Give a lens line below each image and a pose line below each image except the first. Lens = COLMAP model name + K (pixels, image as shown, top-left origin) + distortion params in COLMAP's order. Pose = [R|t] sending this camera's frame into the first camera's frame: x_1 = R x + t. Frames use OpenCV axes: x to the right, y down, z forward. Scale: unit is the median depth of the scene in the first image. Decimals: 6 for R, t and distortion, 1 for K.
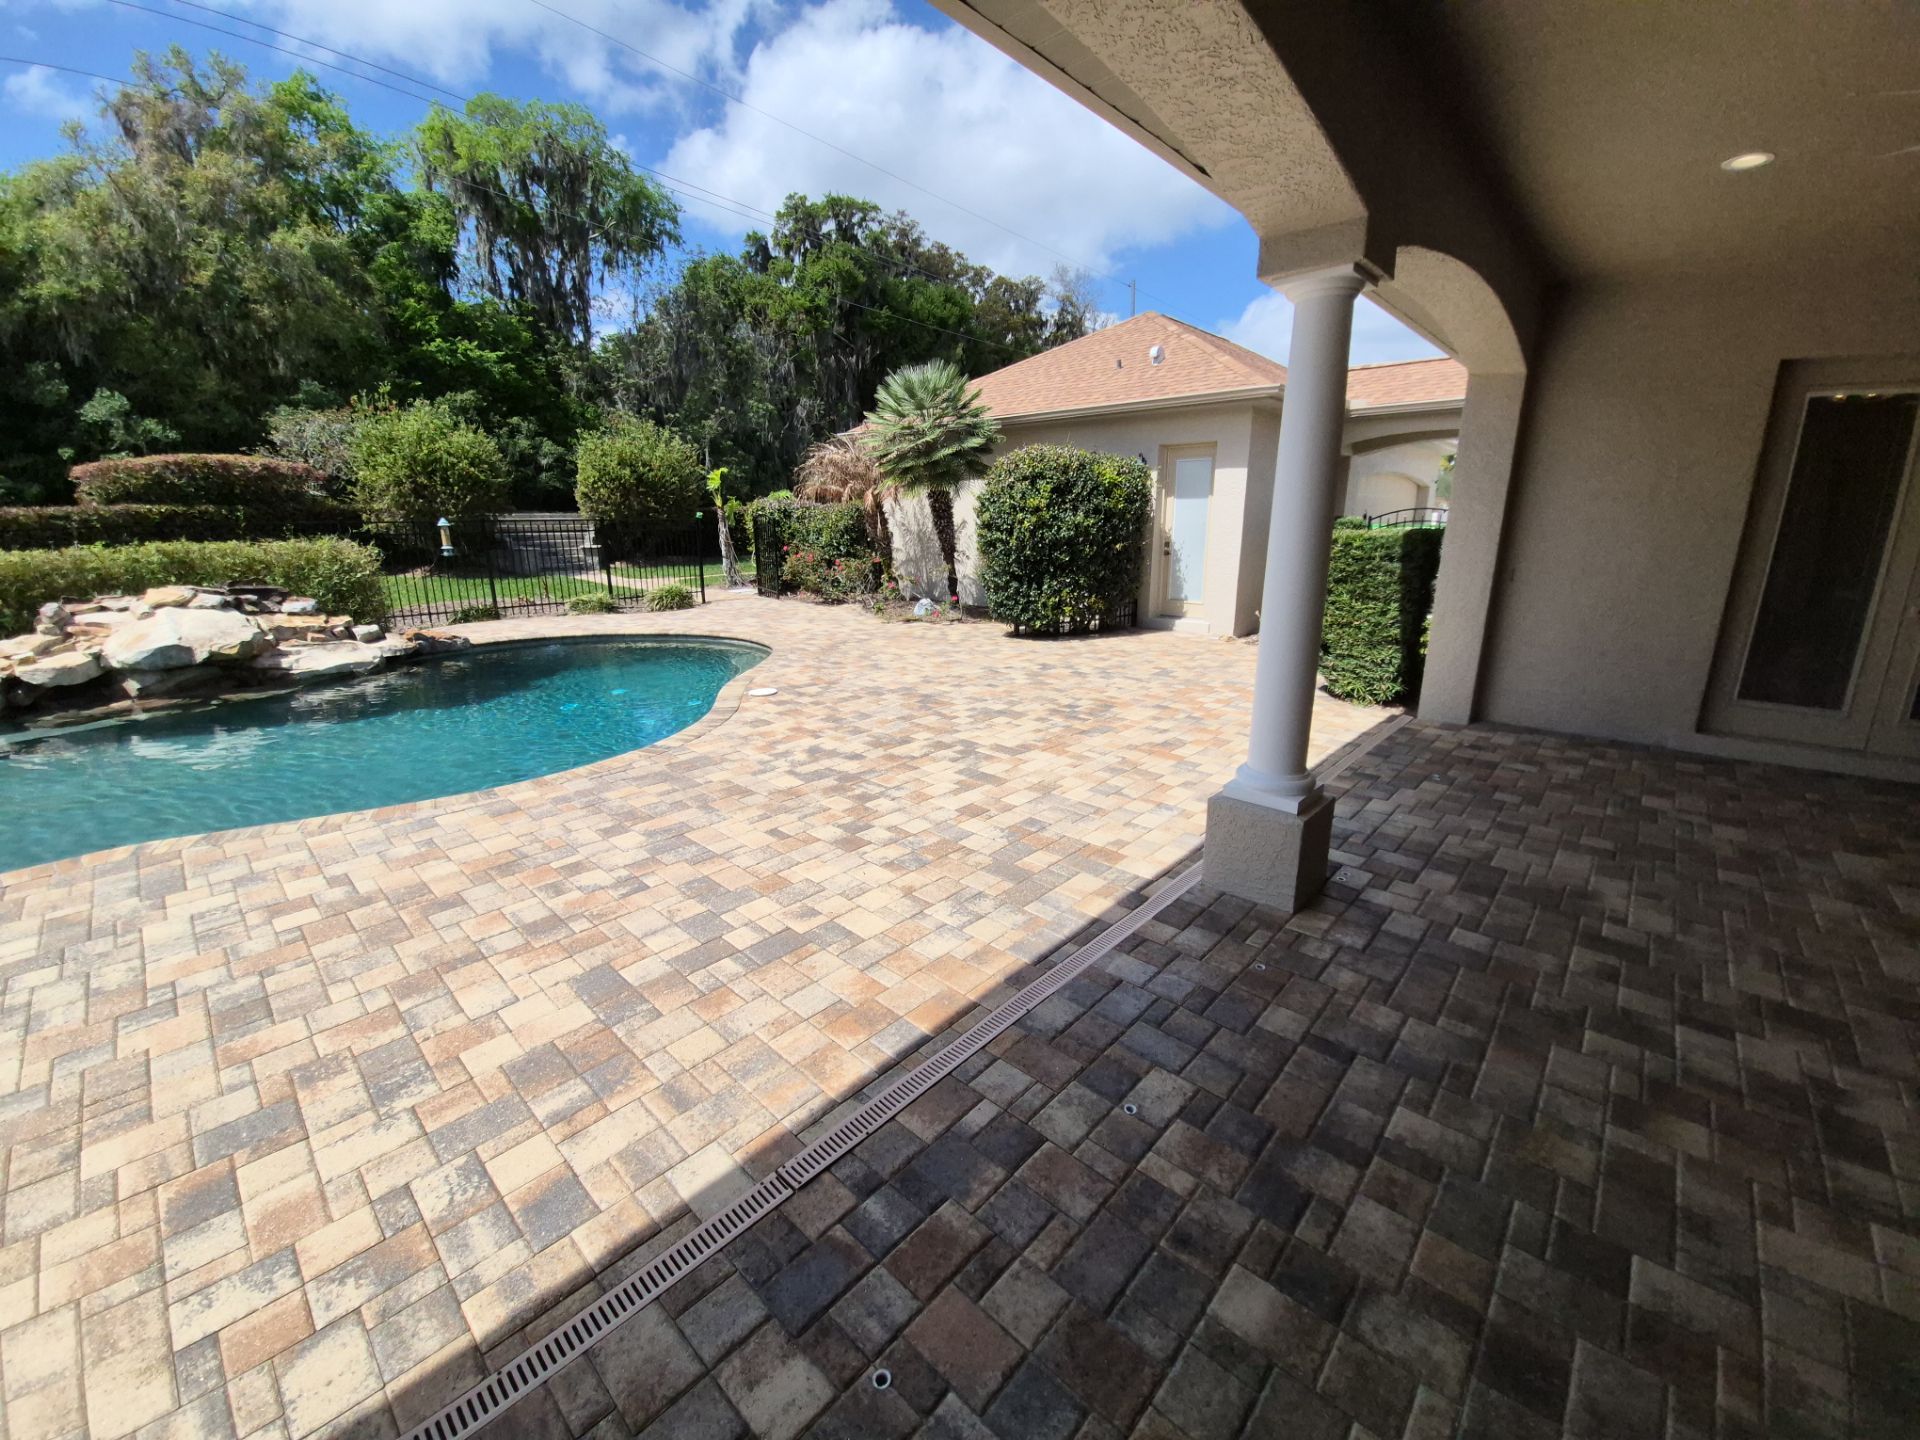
lens RADIAL K [[752.1, 0, 982.8], [0, 752.1, 722.8], [0, 0, 1]] dist [-0.000905, -0.008870]
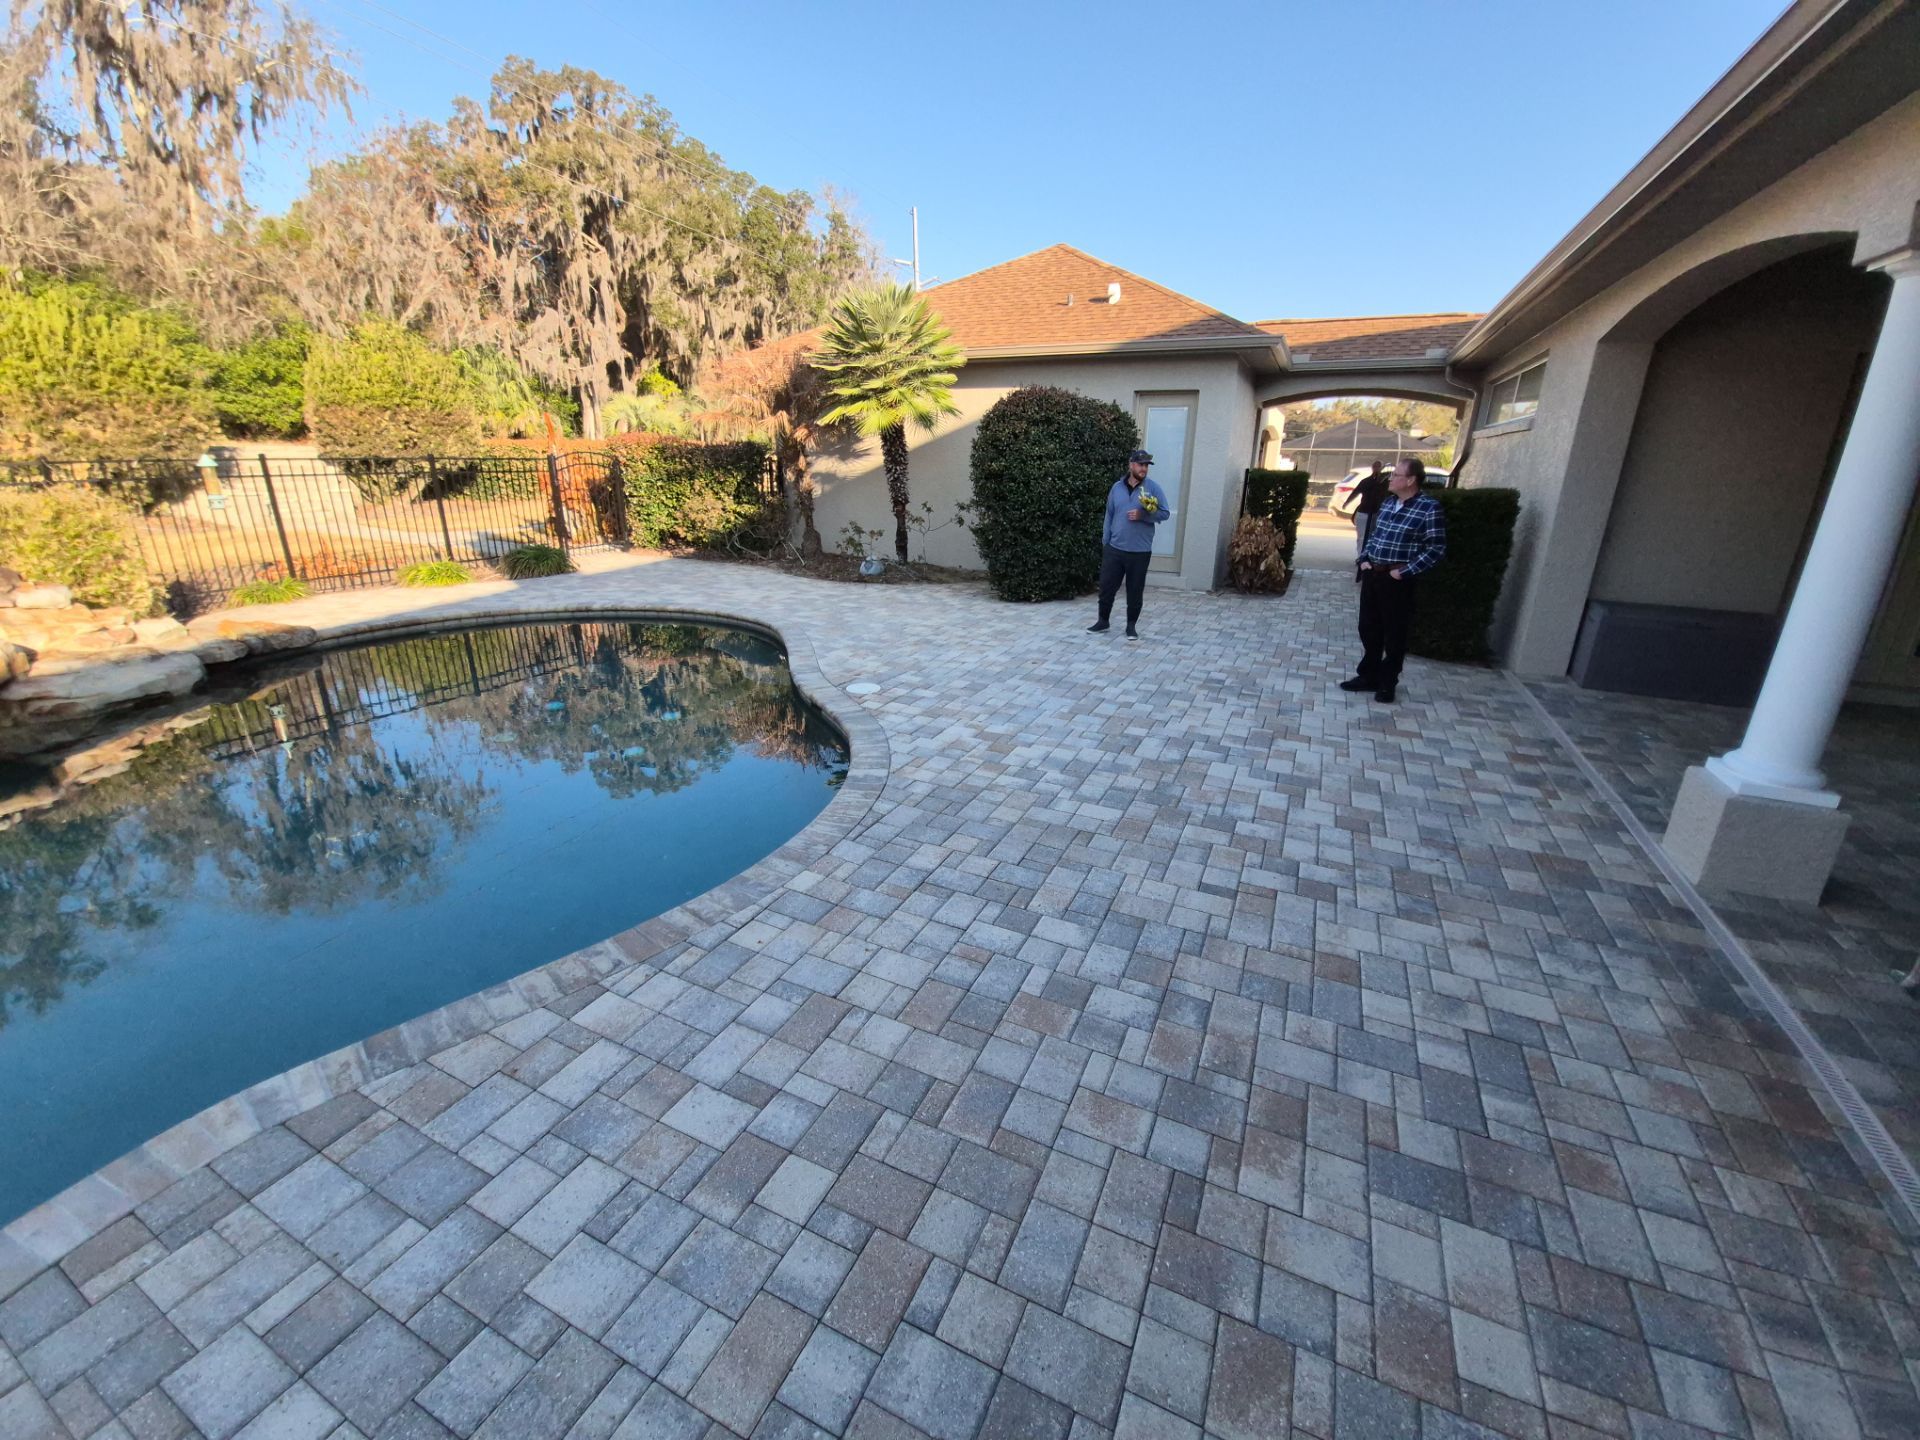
lens RADIAL K [[752.1, 0, 982.8], [0, 752.1, 722.8], [0, 0, 1]] dist [-0.000905, -0.008870]
pose [[0.953013, -0.081714, 0.291700, -0.355454], [0.060471, 0.994868, 0.081126, -0.052162], [-0.296832, -0.059675, 0.953063, 0.162172]]
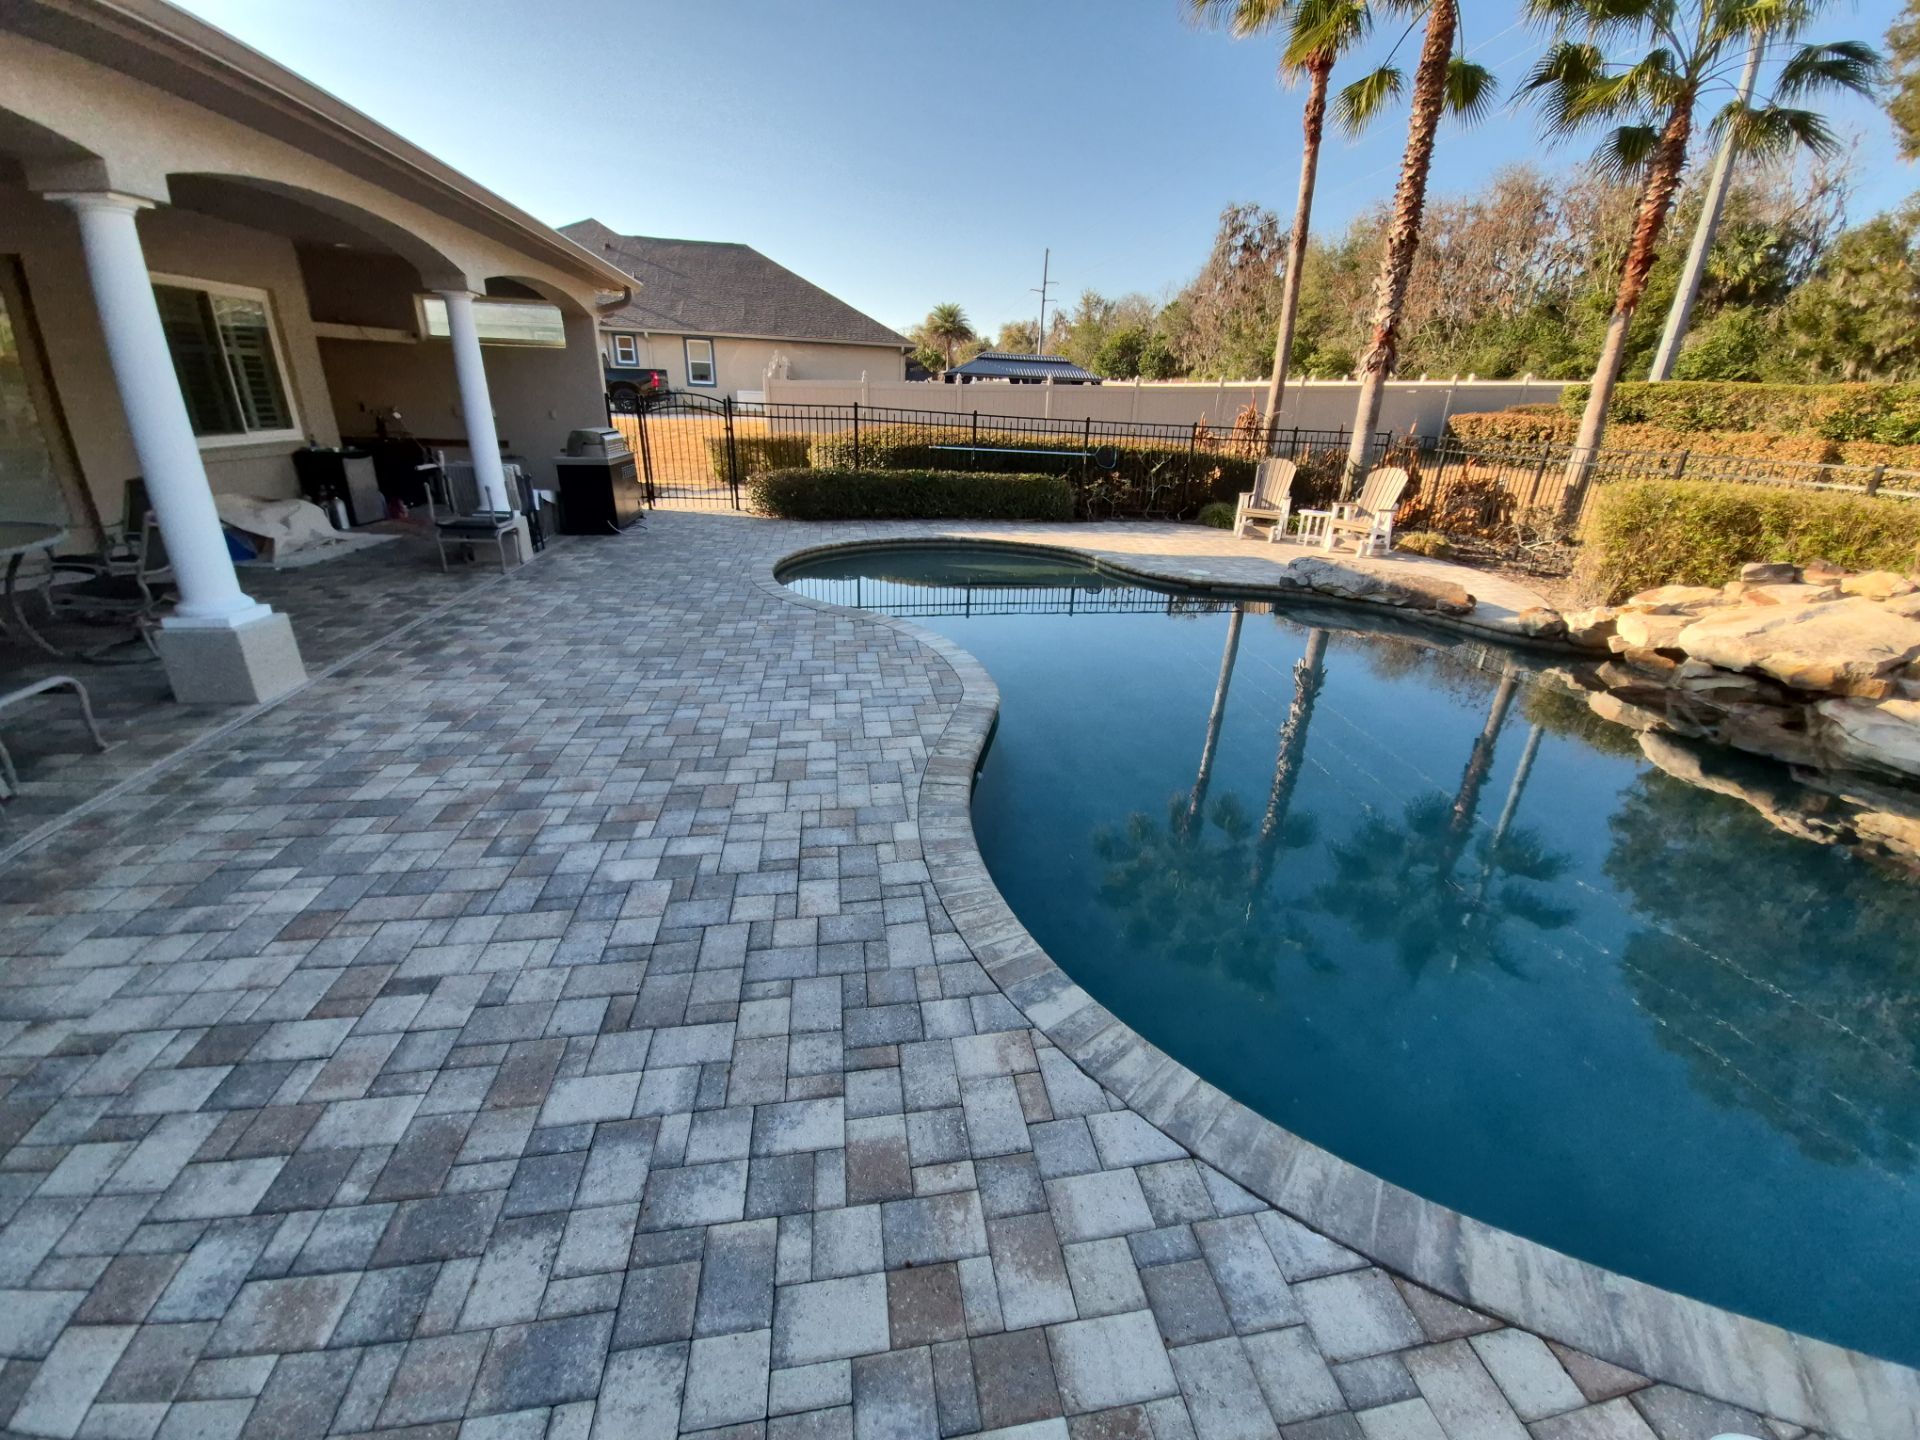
lens RADIAL K [[765.7, 0, 975.1], [0, 765.7, 720.7], [0, 0, 1]] dist [-0.001837, -0.009613]
pose [[-0.625060, 0.273841, -0.730966, -0.084849], [-0.246464, 0.819301, 0.517689, -0.206932], [0.740645, 0.503744, -0.444620, 0.723272]]
